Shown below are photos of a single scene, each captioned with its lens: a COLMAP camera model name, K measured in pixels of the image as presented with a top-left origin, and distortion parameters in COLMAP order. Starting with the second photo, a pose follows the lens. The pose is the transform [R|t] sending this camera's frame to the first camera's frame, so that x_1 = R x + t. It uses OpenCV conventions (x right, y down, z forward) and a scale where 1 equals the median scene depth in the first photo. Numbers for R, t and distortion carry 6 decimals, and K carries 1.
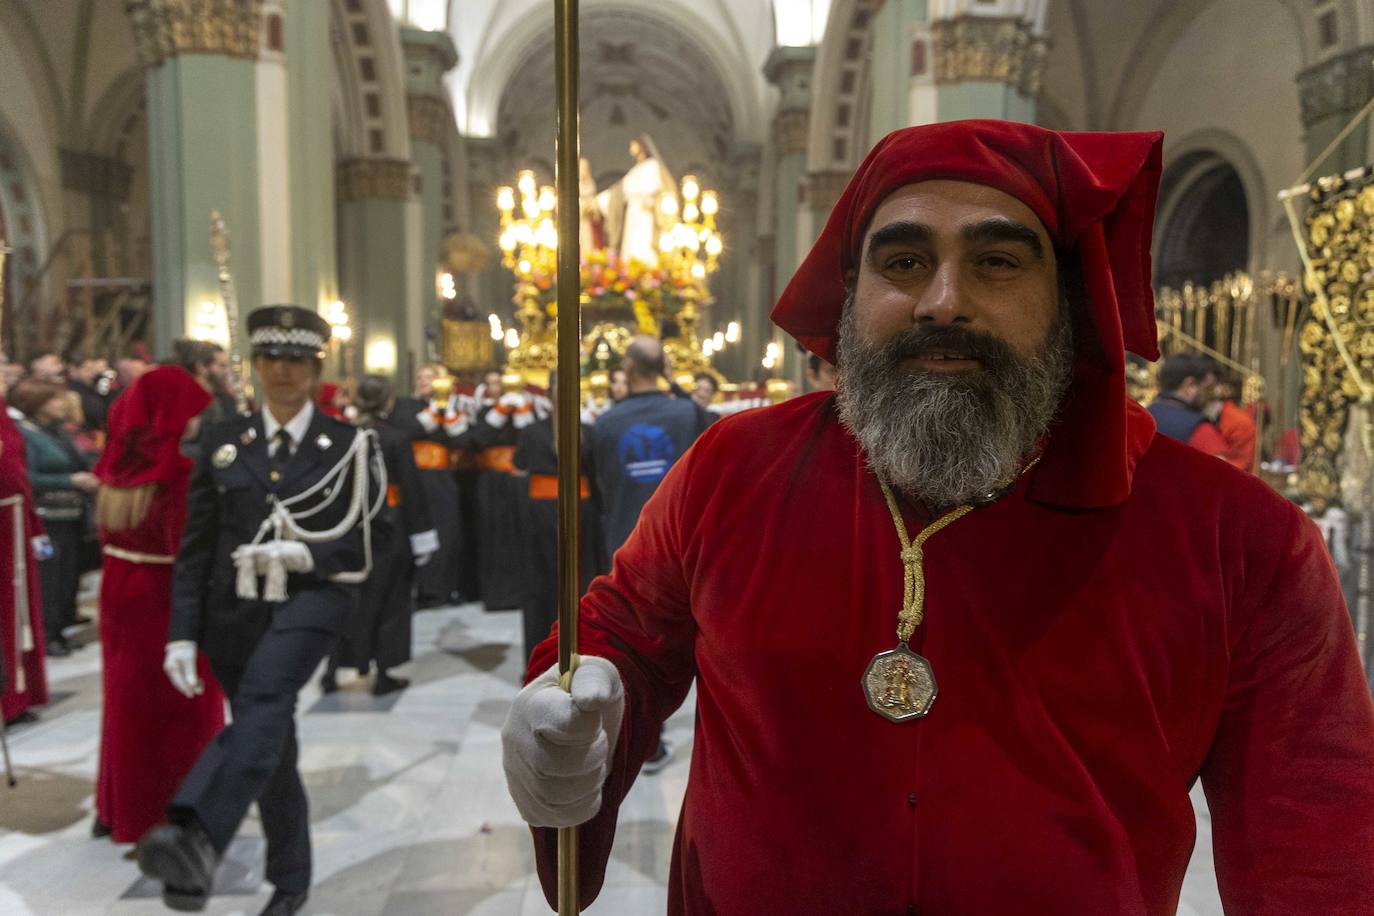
lens RADIAL K [[956.7, 0, 683.8], [0, 956.7, 455.4], [0, 0, 1]] dist [0.011562, 0.013126]
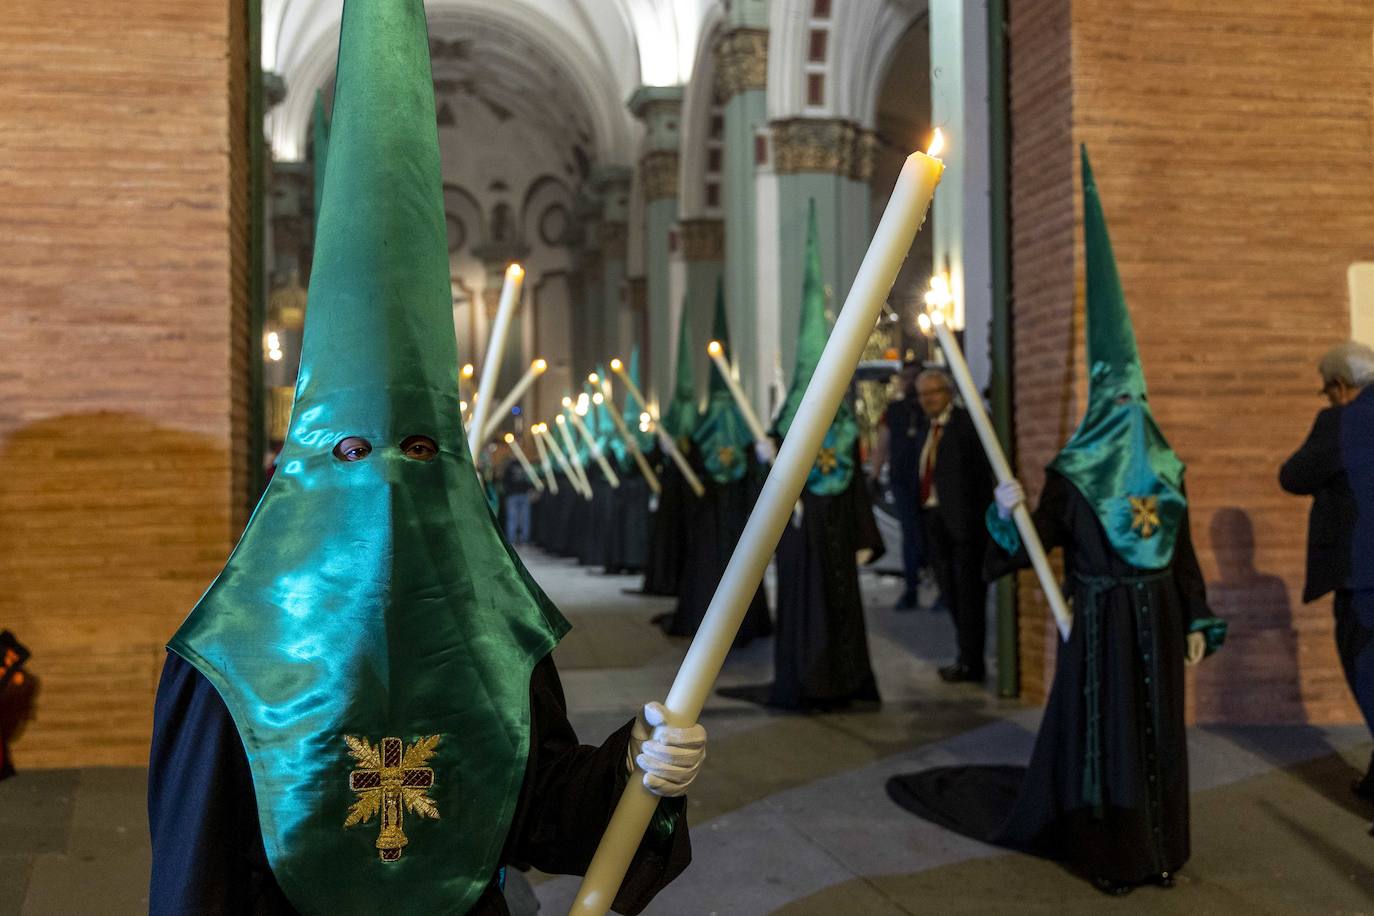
lens RADIAL K [[956.7, 0, 689.1], [0, 956.7, 462.8], [0, 0, 1]] dist [0.011562, 0.013126]
pose [[0.989720, -0.020884, 0.141488, 0.008879], [0.028932, 0.998064, -0.055065, -0.023849], [-0.140064, 0.058593, 0.988407, 0.198388]]
